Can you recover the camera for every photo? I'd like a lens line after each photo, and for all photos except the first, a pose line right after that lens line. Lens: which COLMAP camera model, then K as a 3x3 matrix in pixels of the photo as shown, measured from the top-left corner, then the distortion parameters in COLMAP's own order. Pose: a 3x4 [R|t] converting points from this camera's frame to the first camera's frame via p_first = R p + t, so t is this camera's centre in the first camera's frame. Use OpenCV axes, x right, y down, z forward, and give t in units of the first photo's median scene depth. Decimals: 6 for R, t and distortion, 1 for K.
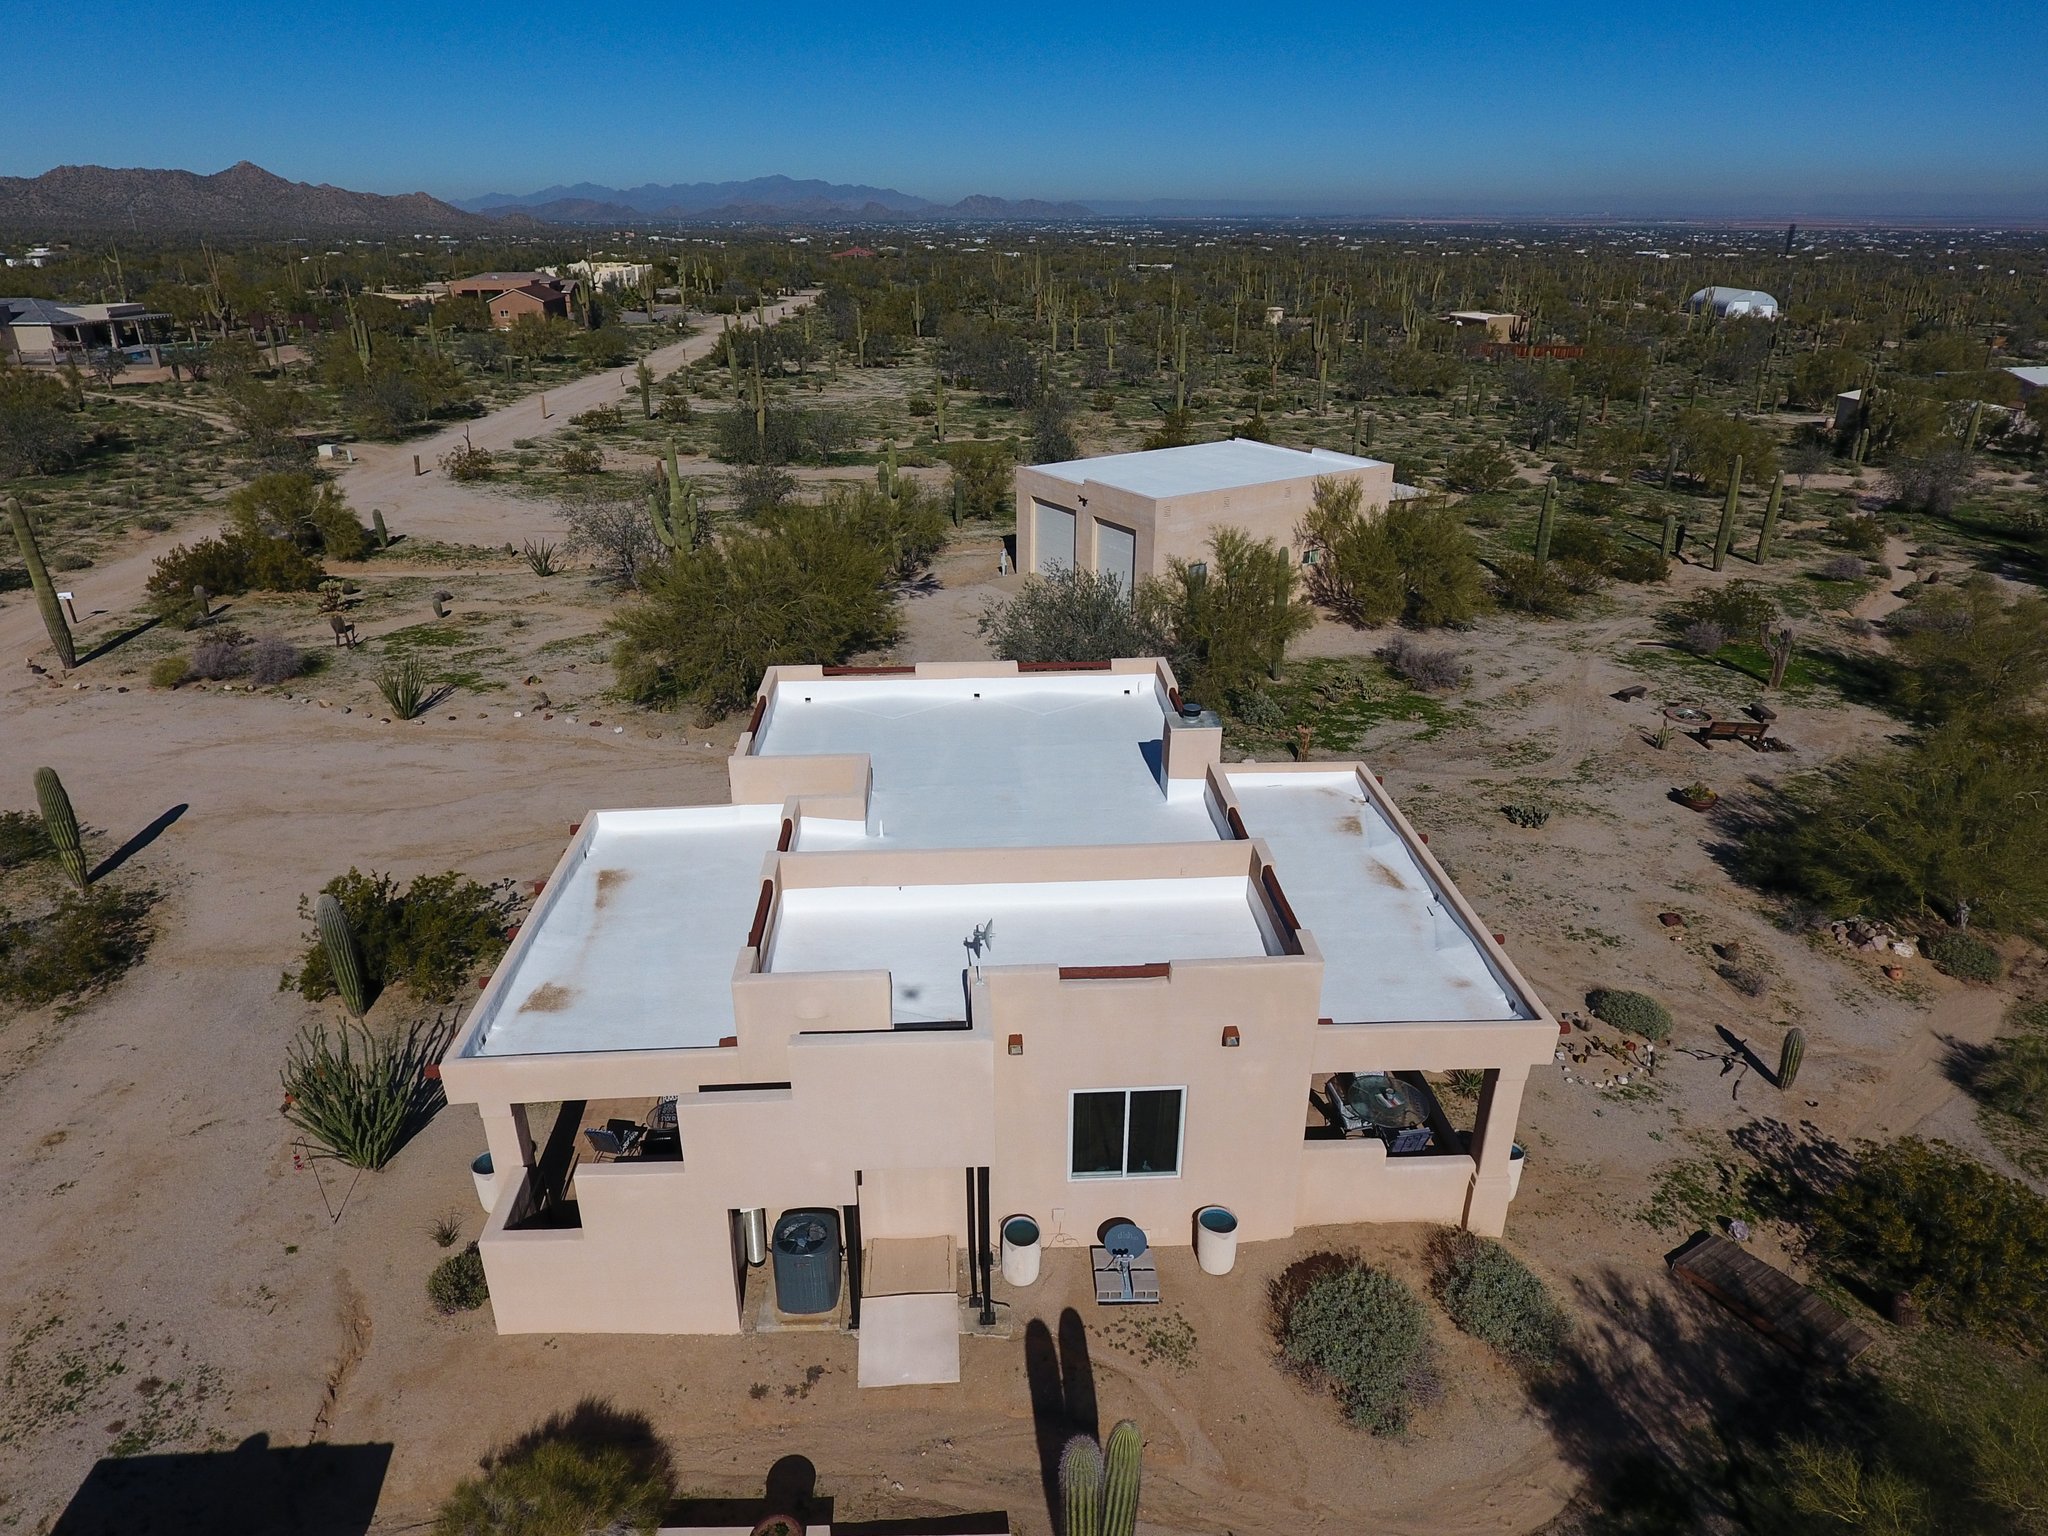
lens RADIAL K [[1248.0, 0, 1029.4], [0, 1248.0, 760.9], [0, 0, 1]] dist [-0.002503, -0.000586]
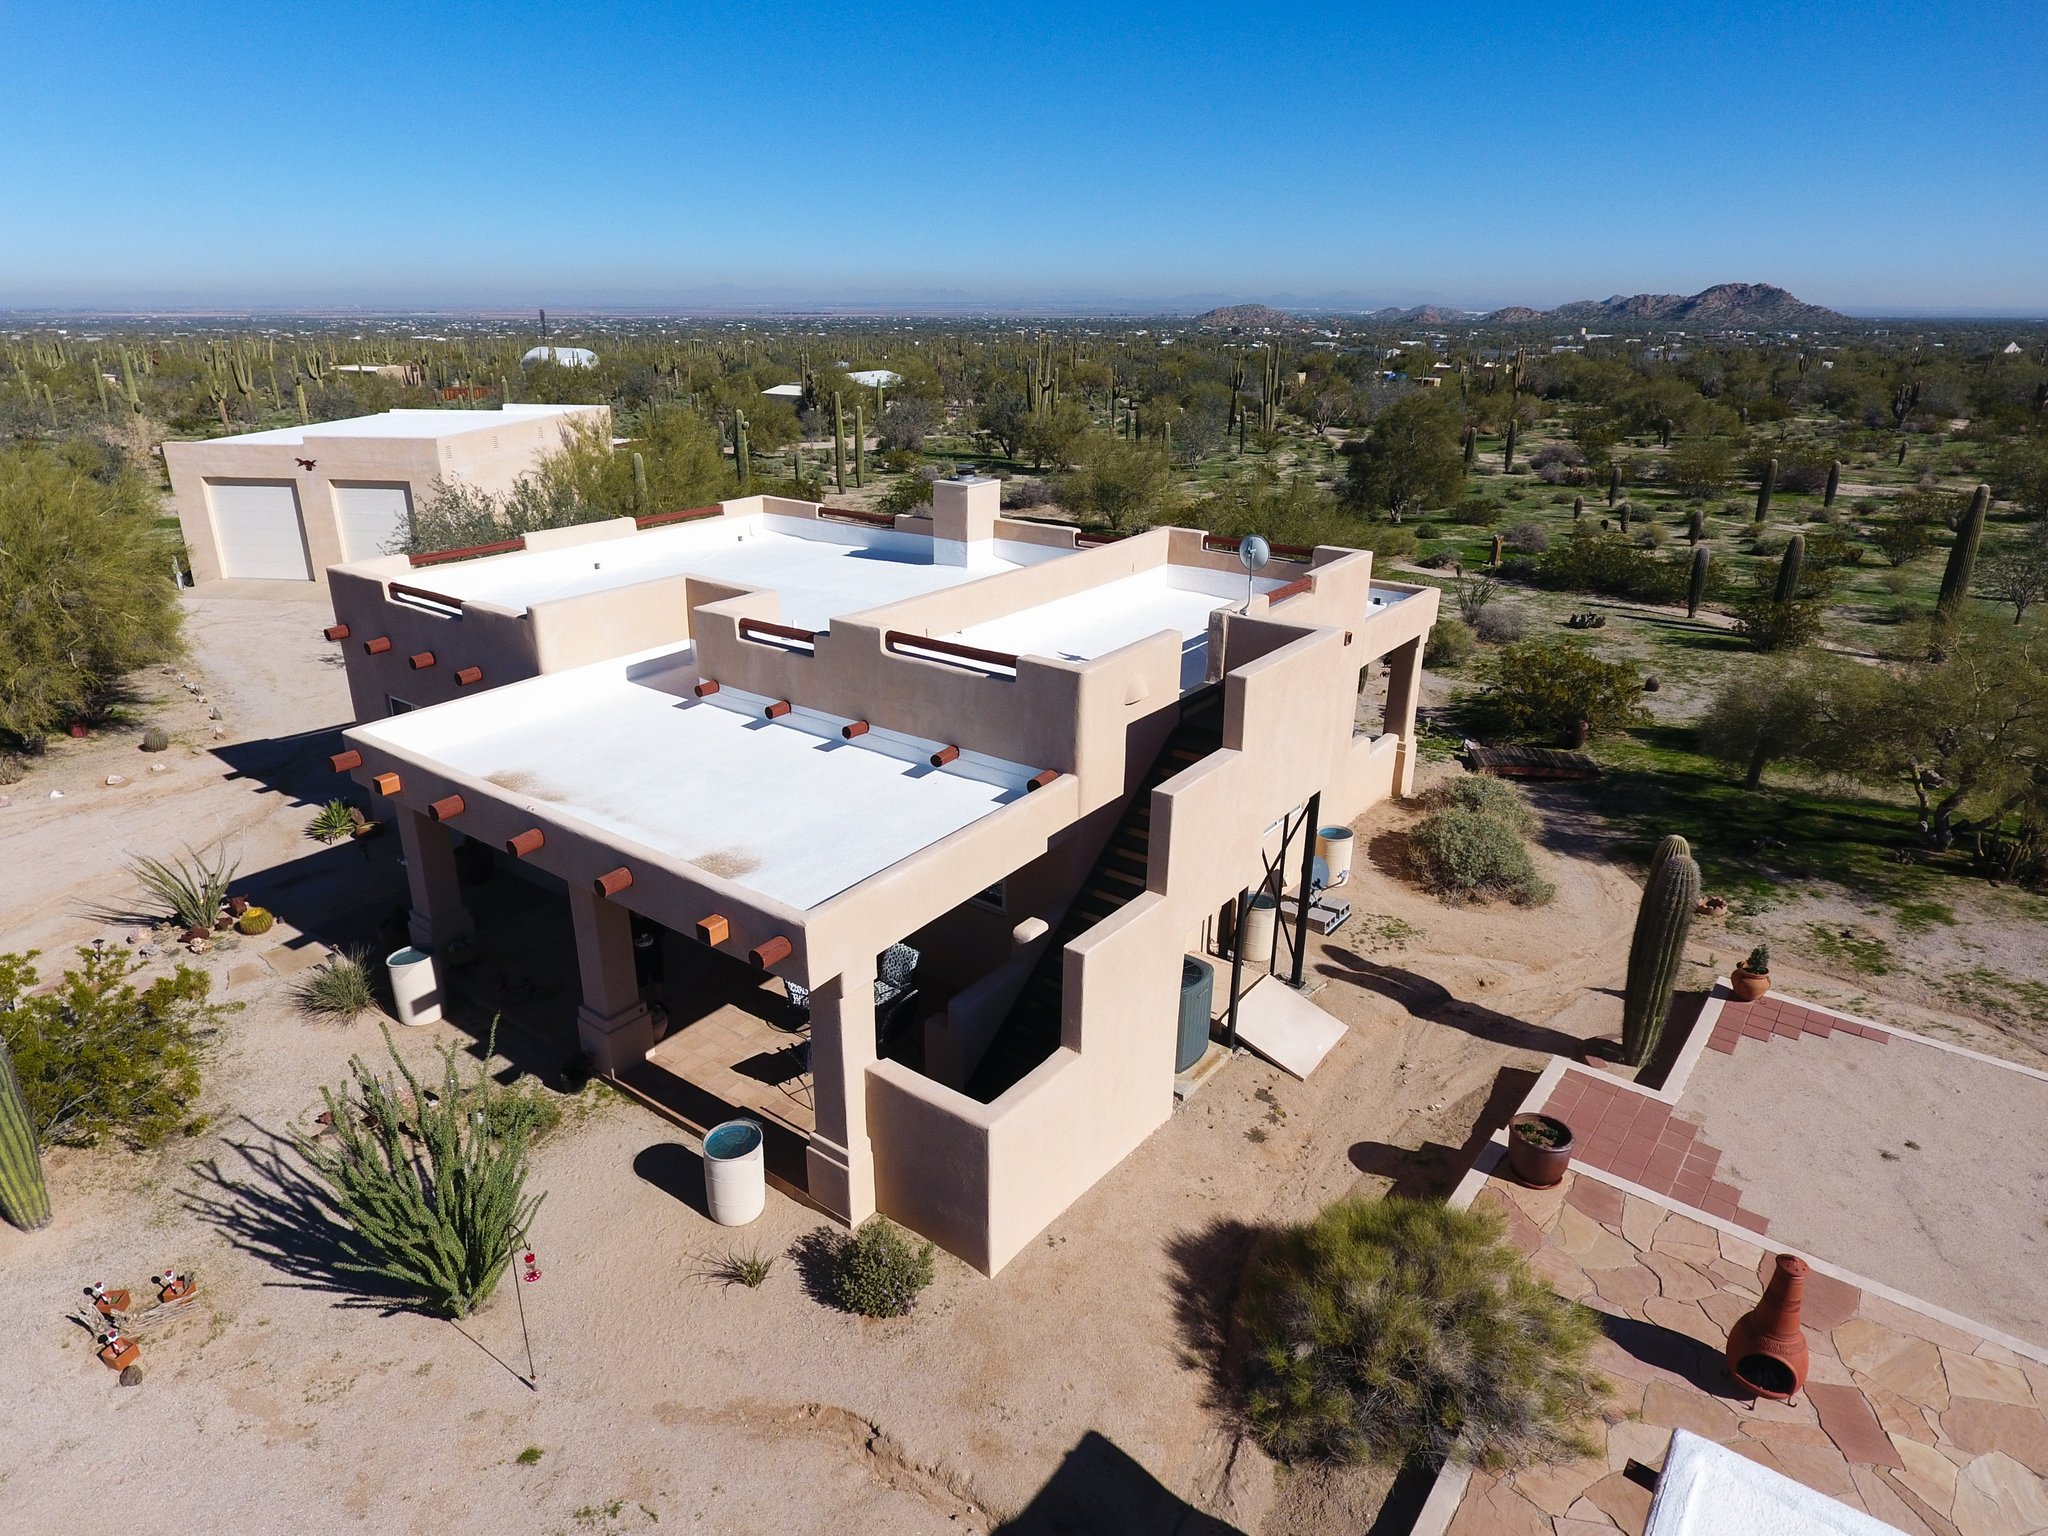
lens RADIAL K [[1217.2, 0, 1010.3], [0, 1217.2, 746.0], [0, 0, 1]] dist [-0.003745, -0.001082]
pose [[0.644784, -0.261368, 0.718290, -0.344274], [0.308826, 0.948686, 0.067982, 0.064459], [-0.699200, 0.177993, 0.692414, 0.211322]]
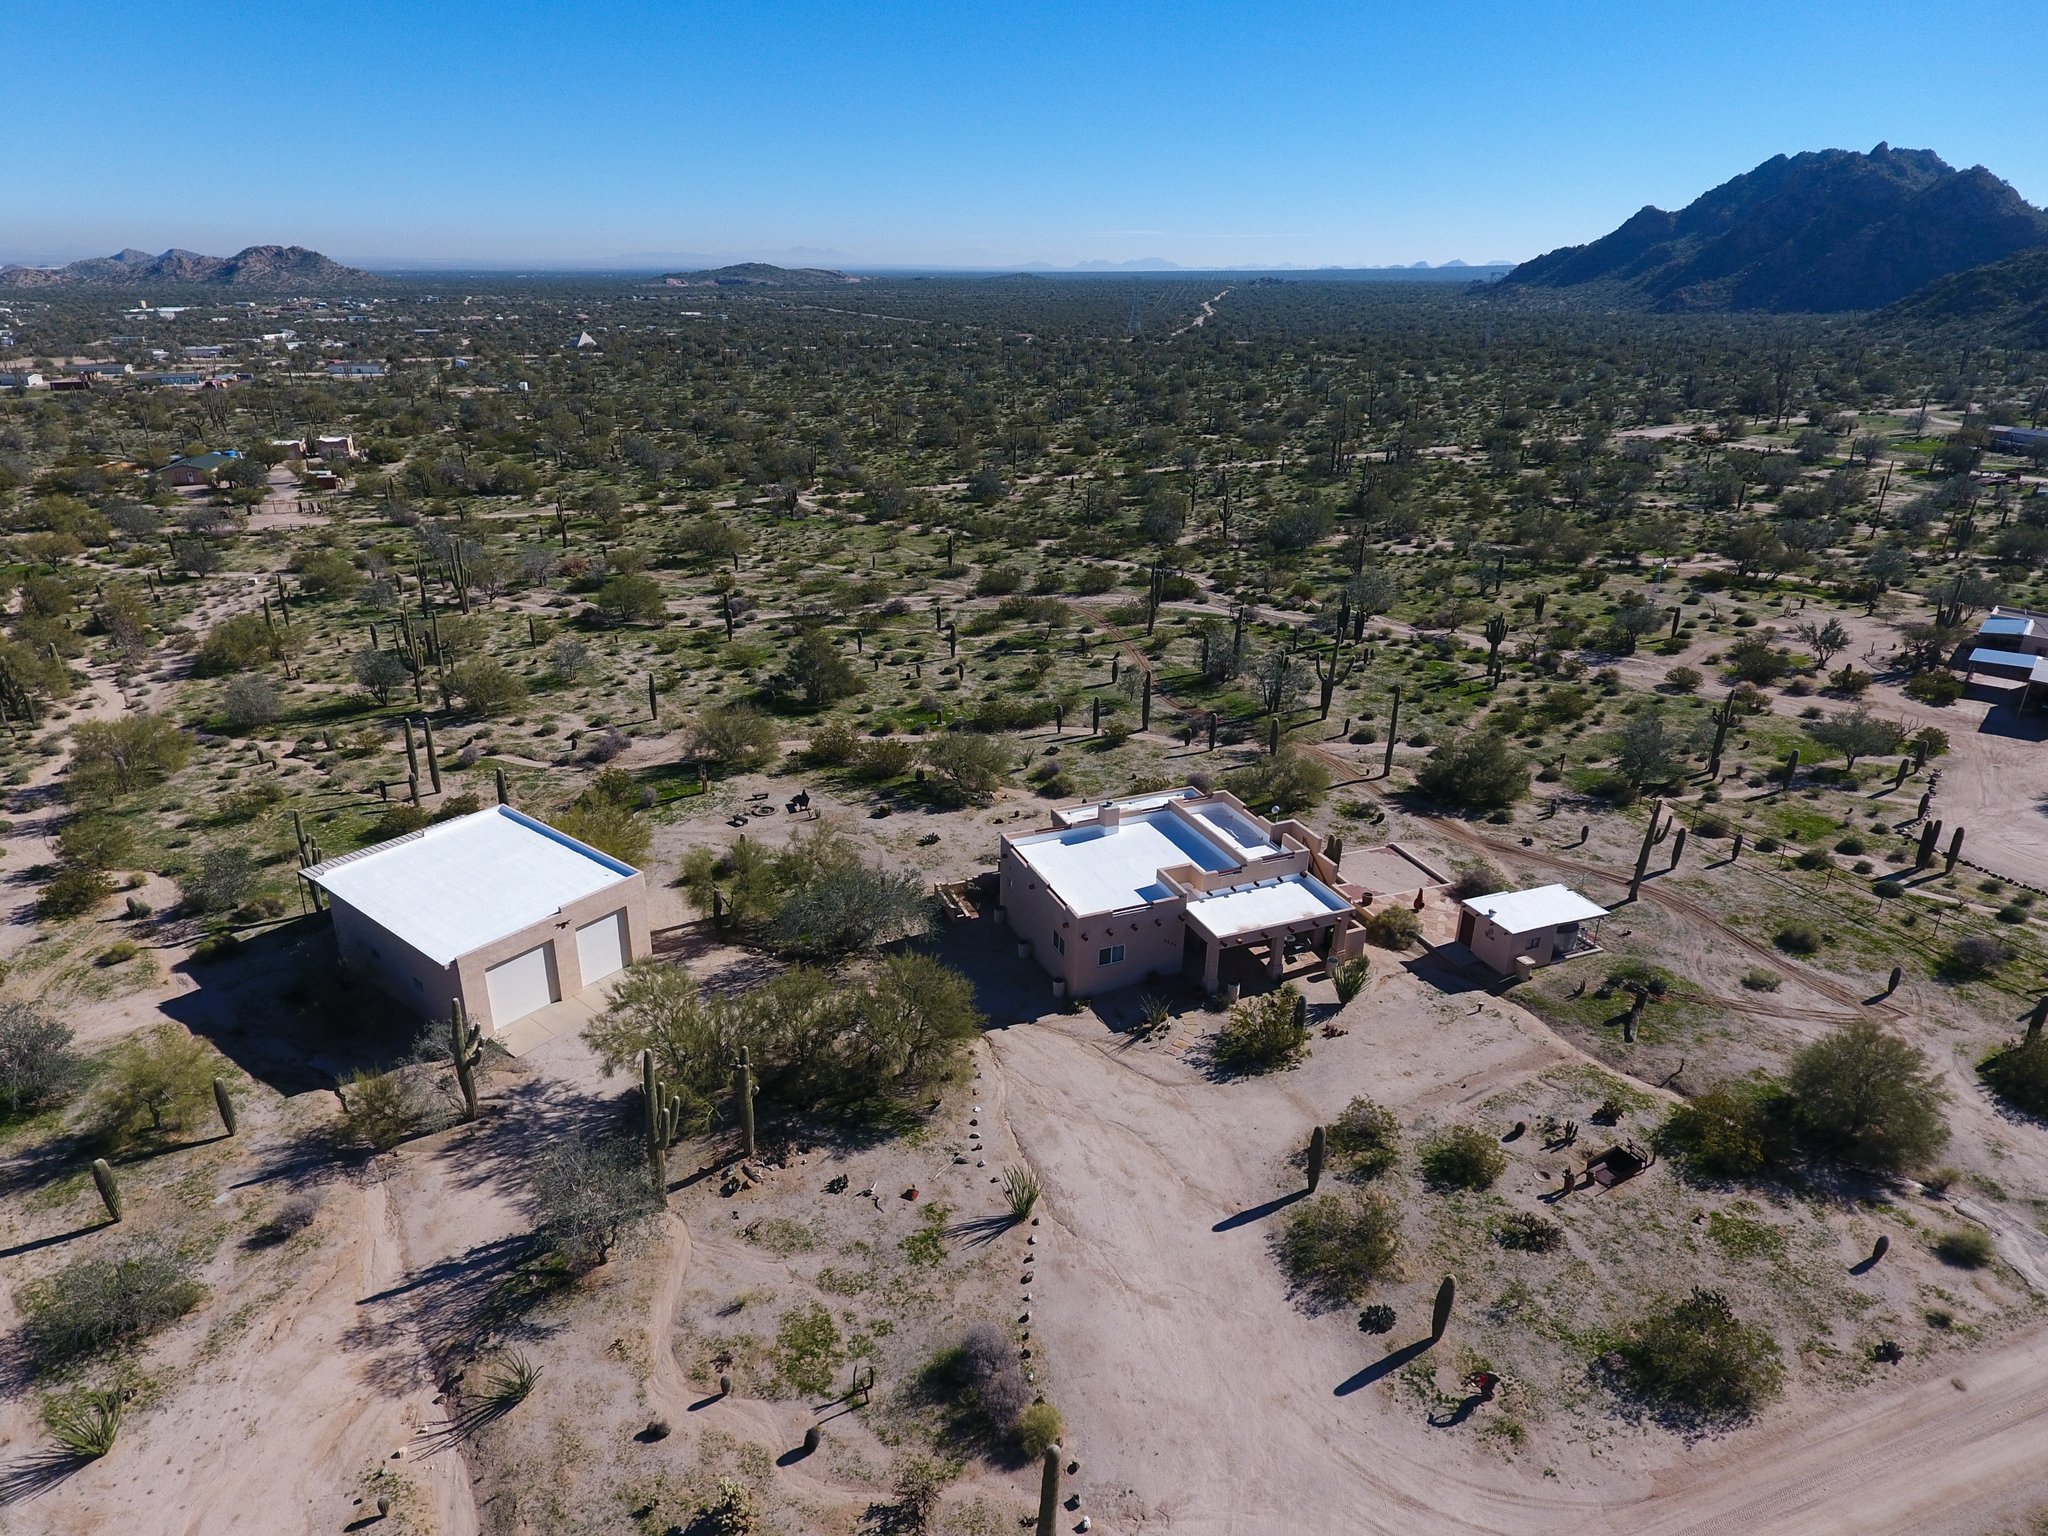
lens RADIAL K [[1189.2, 0, 1006.9], [0, 1189.2, 756.0], [0, 0, 1]] dist [-0.004054, -0.000010]
pose [[-0.326495, -0.361252, 0.873440, -1.243558], [0.372722, 0.799994, 0.470200, -0.870079], [-0.868607, 0.479069, -0.126547, 0.879762]]
